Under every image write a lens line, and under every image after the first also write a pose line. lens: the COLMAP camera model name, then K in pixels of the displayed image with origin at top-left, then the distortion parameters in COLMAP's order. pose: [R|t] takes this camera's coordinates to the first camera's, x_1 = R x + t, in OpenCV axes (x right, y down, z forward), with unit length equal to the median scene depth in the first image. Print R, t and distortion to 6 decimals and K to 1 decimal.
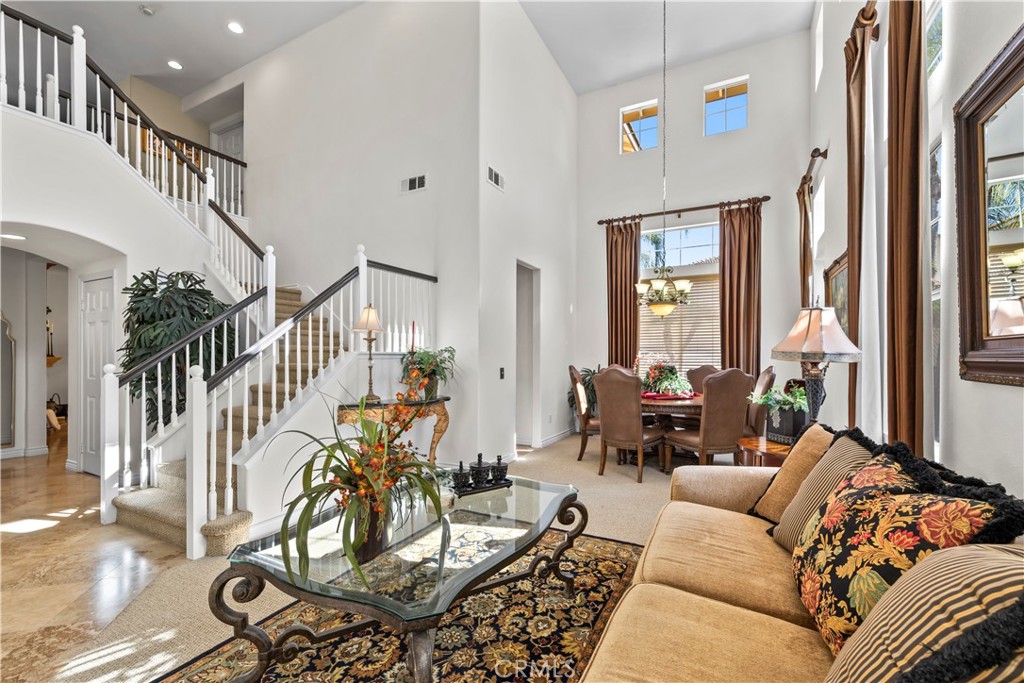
lens RADIAL K [[432.3, 0, 507.8], [0, 432.3, 356.1], [0, 0, 1]] dist [0.000064, 0.000014]
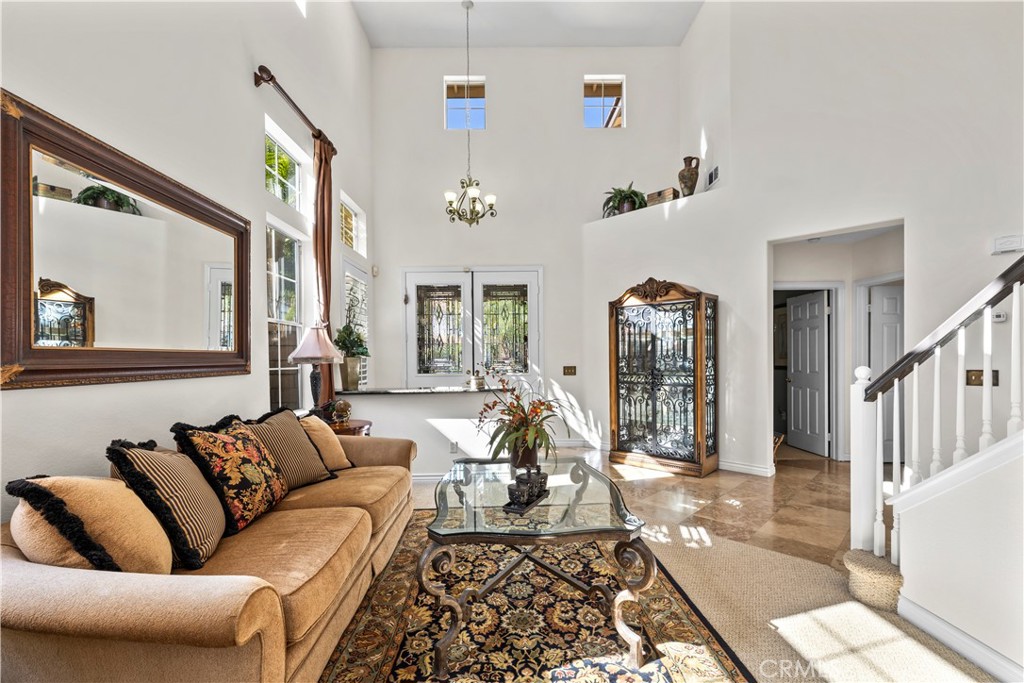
lens RADIAL K [[442.2, 0, 510.6], [0, 442.2, 356.7], [0, 0, 1]] dist [-0.000239, -0.000017]
pose [[-0.875390, 0.010516, -0.483304, 0.445156], [0.010856, 0.999939, 0.002092, -0.006971], [0.483296, -0.003415, -0.875450, 1.906861]]
